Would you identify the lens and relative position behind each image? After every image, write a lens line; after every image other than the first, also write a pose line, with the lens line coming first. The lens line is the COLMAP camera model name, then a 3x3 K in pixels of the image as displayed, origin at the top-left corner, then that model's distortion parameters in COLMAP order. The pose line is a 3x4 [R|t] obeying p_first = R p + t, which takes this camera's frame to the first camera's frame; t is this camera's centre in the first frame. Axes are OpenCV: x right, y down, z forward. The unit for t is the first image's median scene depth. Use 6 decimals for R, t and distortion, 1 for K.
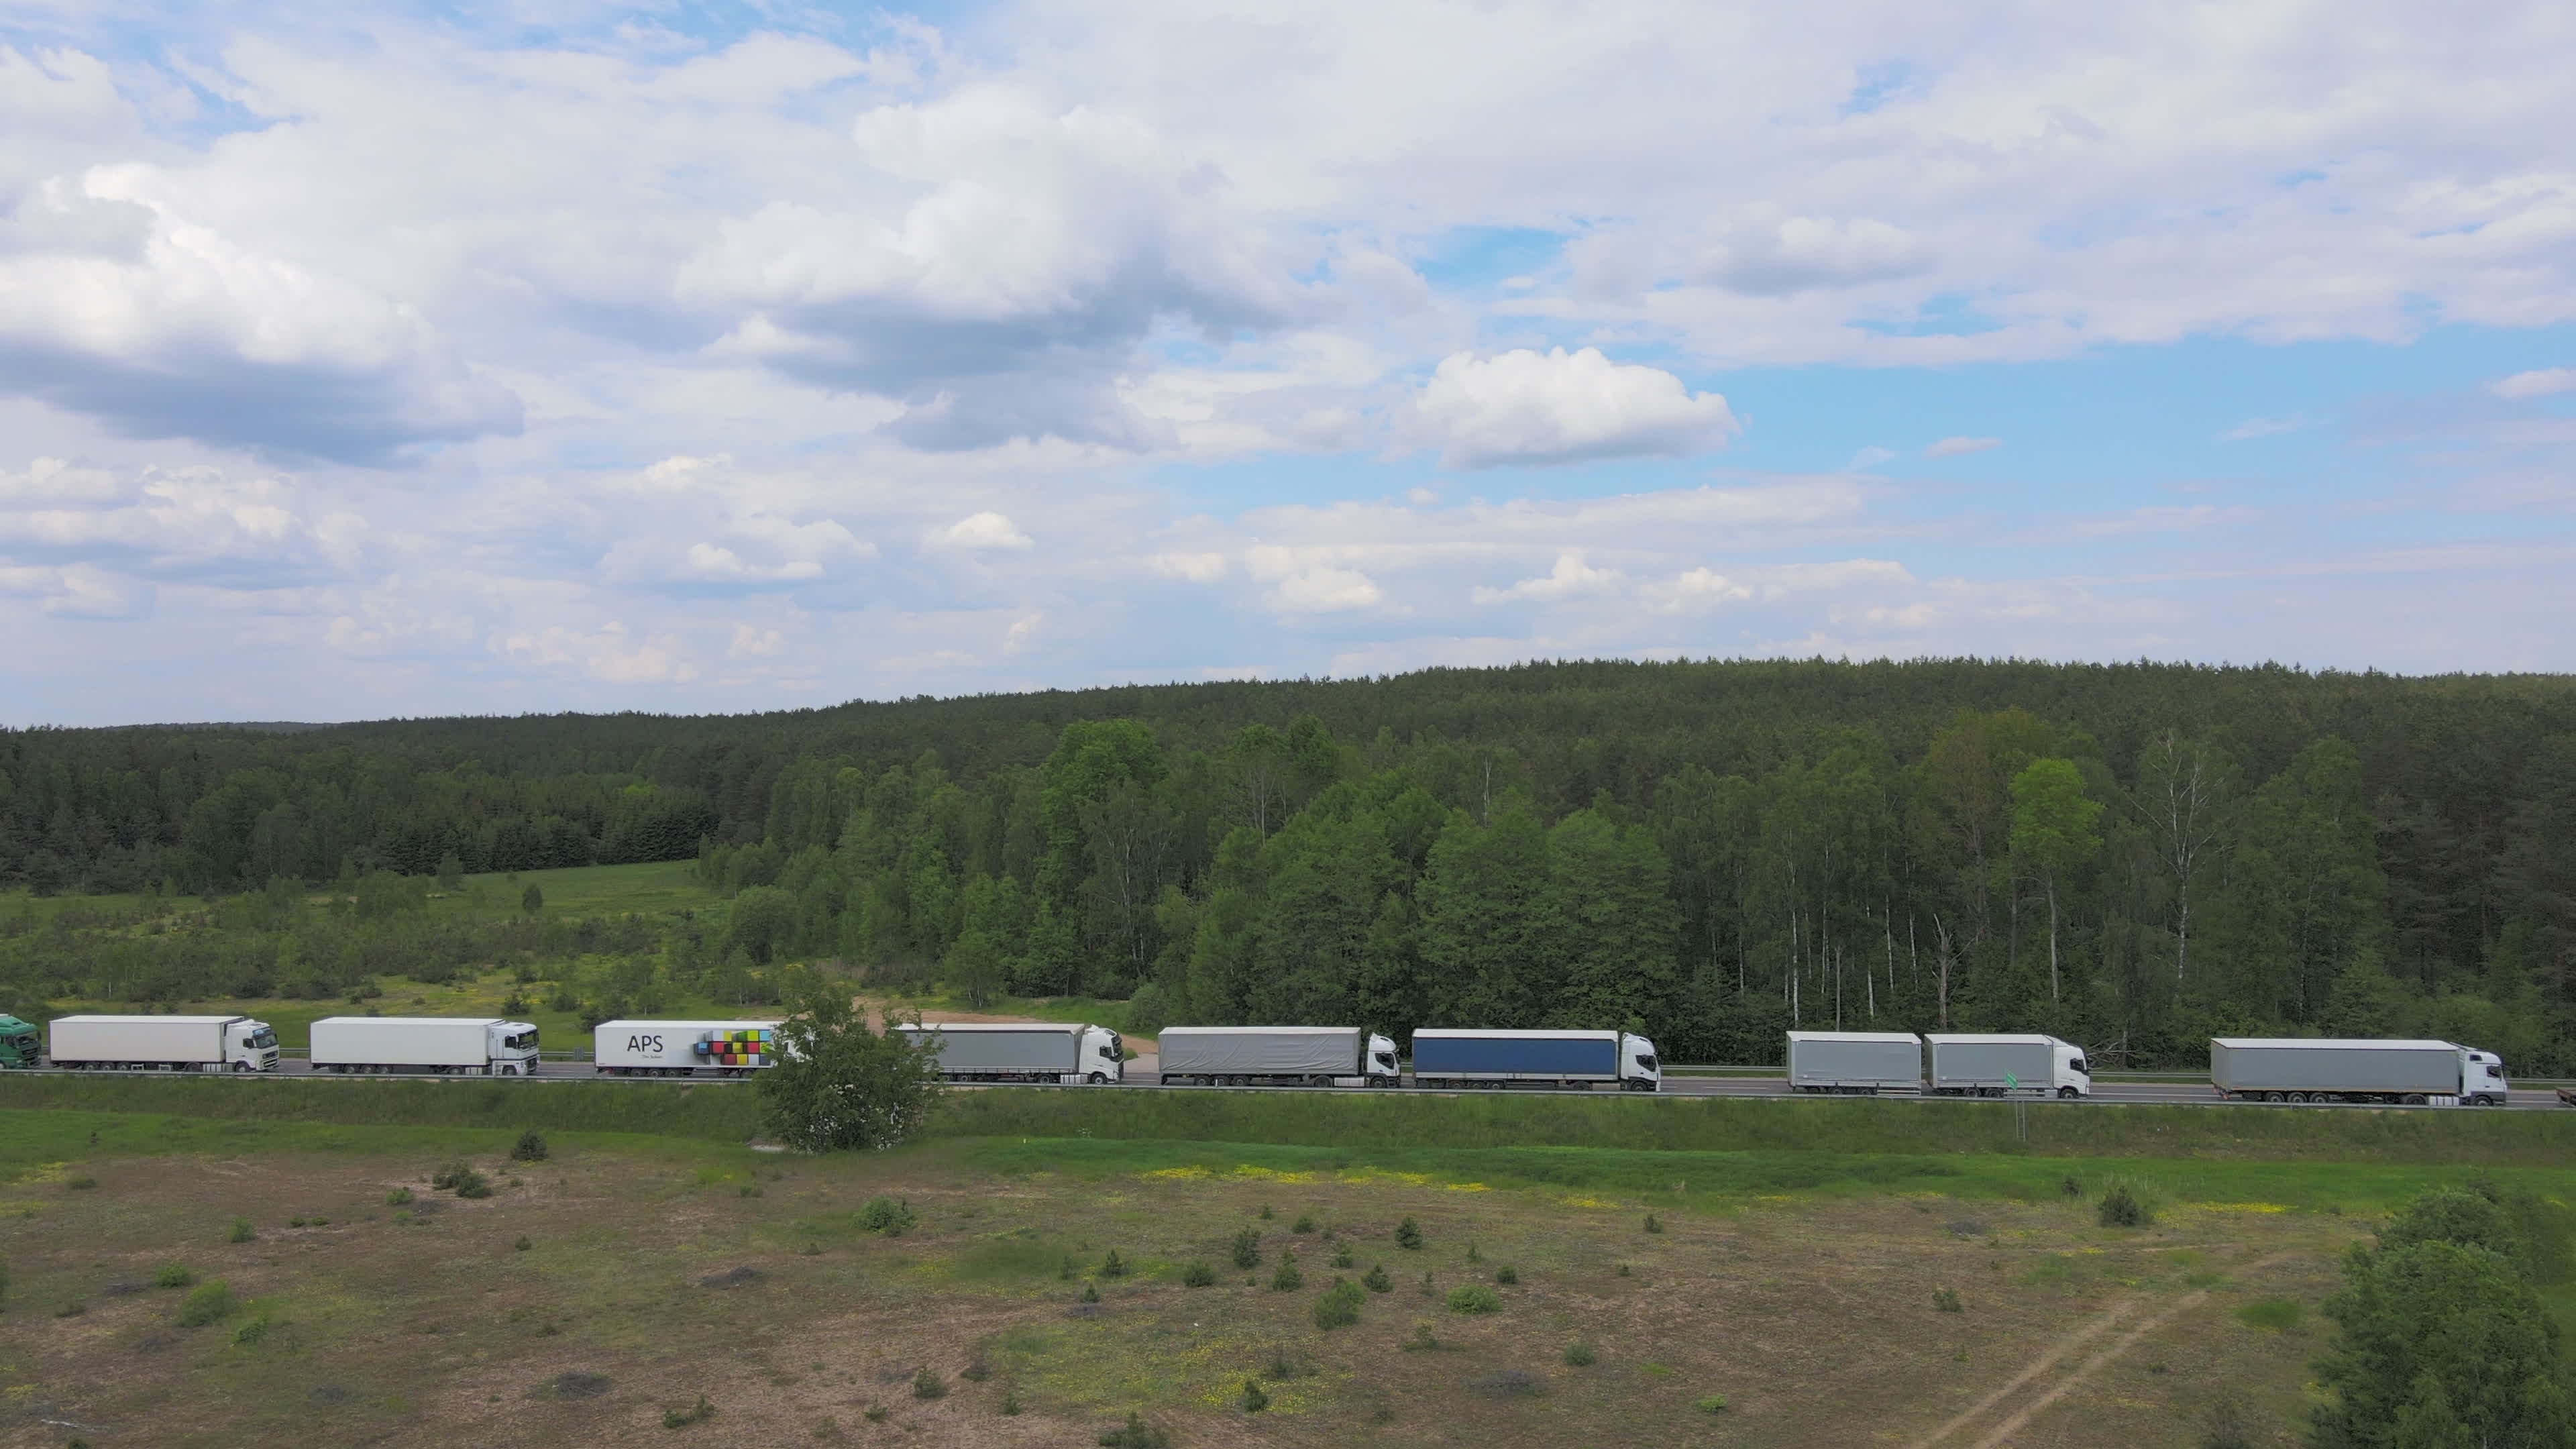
lens RADIAL K [[1866.6, 0, 1281.6], [0, 1866.6, 722.2], [0, 0, 1]] dist [0.002942, 0.009520]
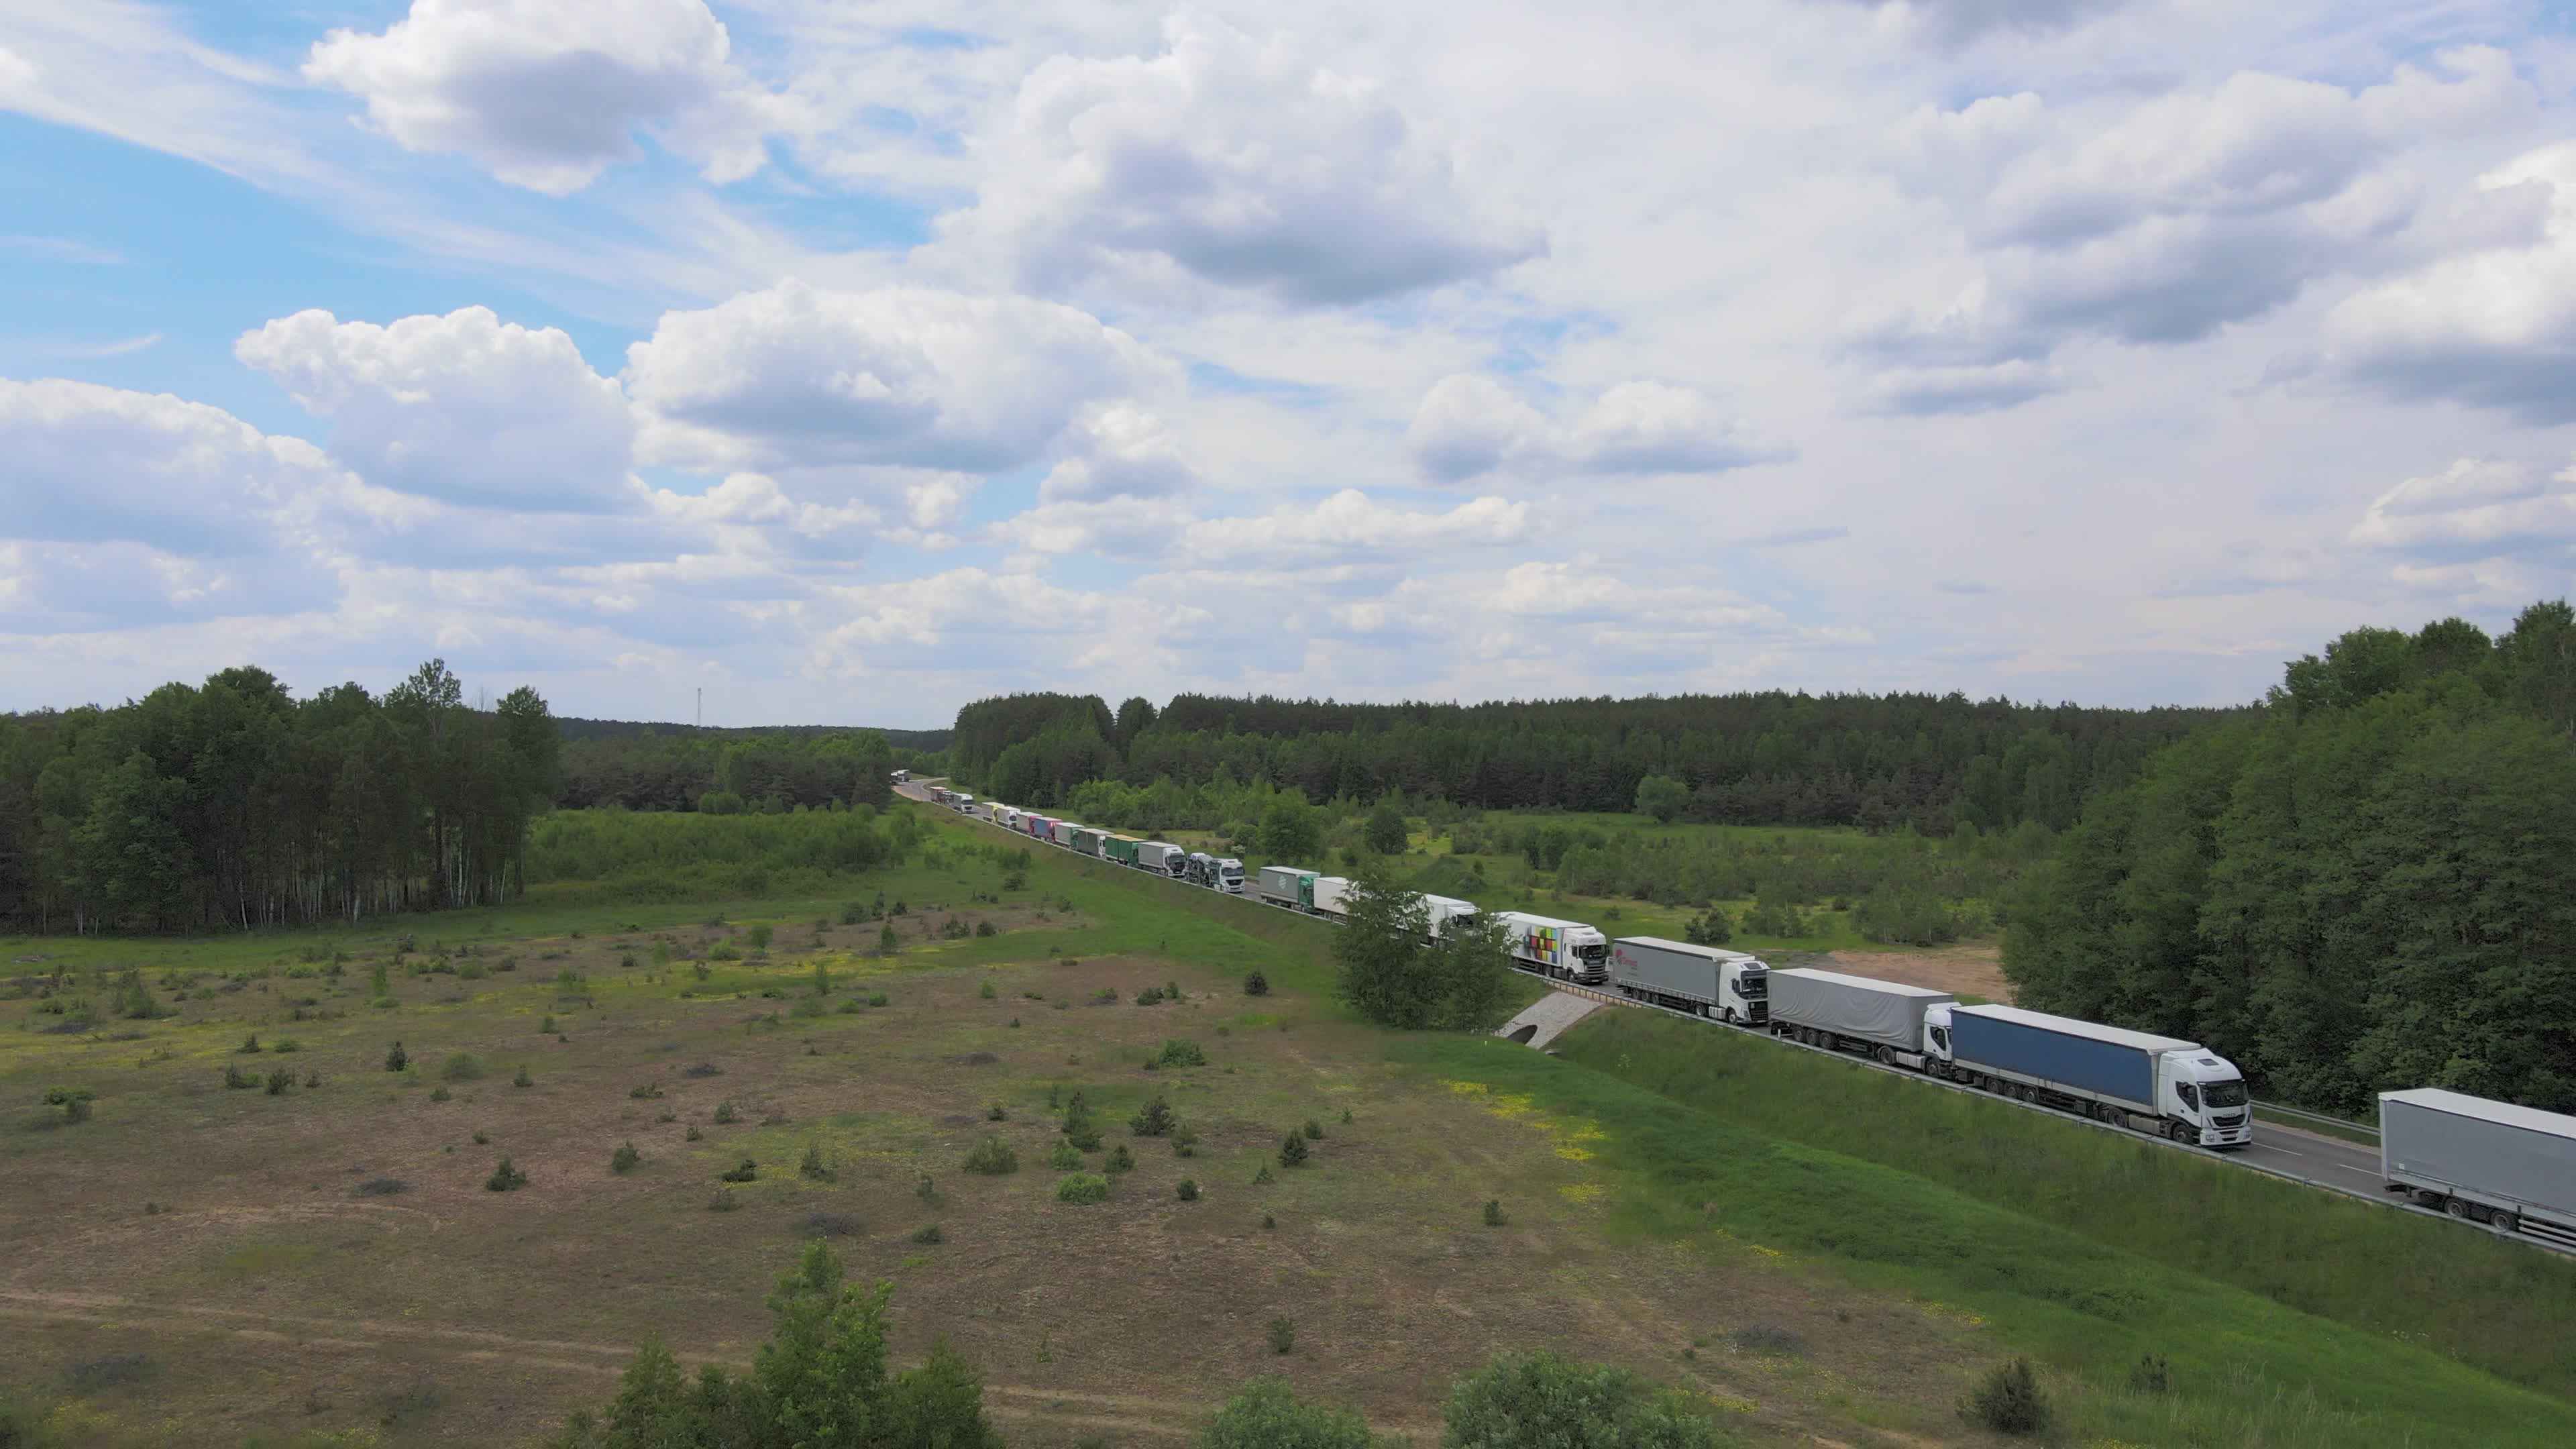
lens RADIAL K [[1866.6, 0, 1286.3], [0, 1866.6, 735.2], [0, 0, 1]] dist [0.002942, 0.009520]
pose [[0.417545, -0.000659, -0.908656, 0.622084], [0.009520, 0.999948, 0.003649, 0.055433], [0.908606, -0.010174, 0.417530, 0.455923]]
